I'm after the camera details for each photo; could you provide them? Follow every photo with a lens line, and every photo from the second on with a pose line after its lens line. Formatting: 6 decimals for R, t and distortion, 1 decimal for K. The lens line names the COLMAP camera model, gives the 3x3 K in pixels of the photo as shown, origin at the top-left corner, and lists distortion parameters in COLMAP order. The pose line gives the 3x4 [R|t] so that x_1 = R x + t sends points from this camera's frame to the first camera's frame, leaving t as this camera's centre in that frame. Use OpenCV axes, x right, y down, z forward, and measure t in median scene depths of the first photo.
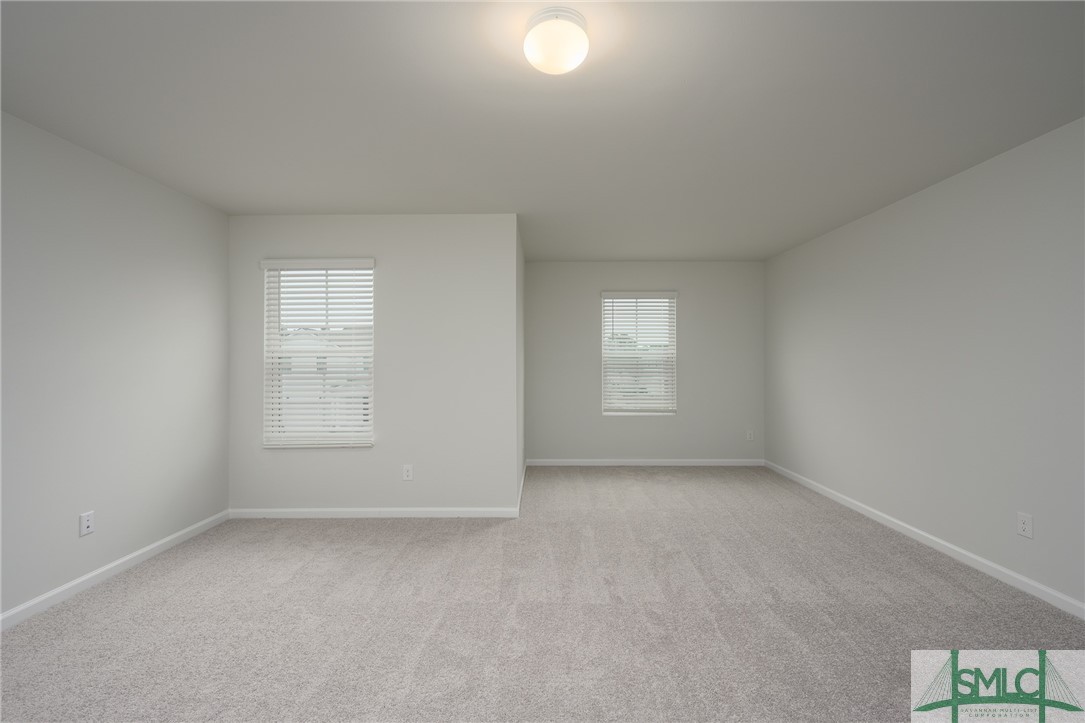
lens RADIAL K [[484.3, 0, 519.7], [0, 484.3, 361.1], [0, 0, 1]] dist [0.009061, 0.001194]
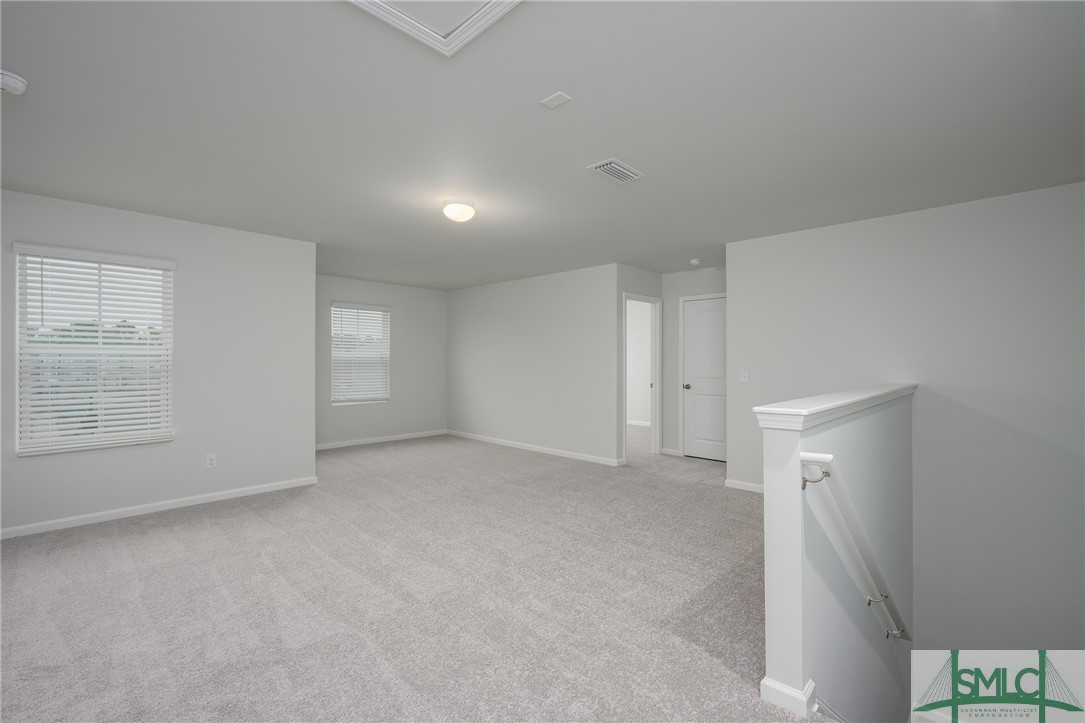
lens RADIAL K [[486.1, 0, 540.1], [0, 486.1, 362.4], [0, 0, 1]] dist [0.018089, -0.000463]
pose [[0.696147, -0.000888, 0.717899, -0.507774], [0.000935, 1.000000, 0.000330, 0.007415], [-0.717899, 0.000442, 0.696147, -0.302028]]
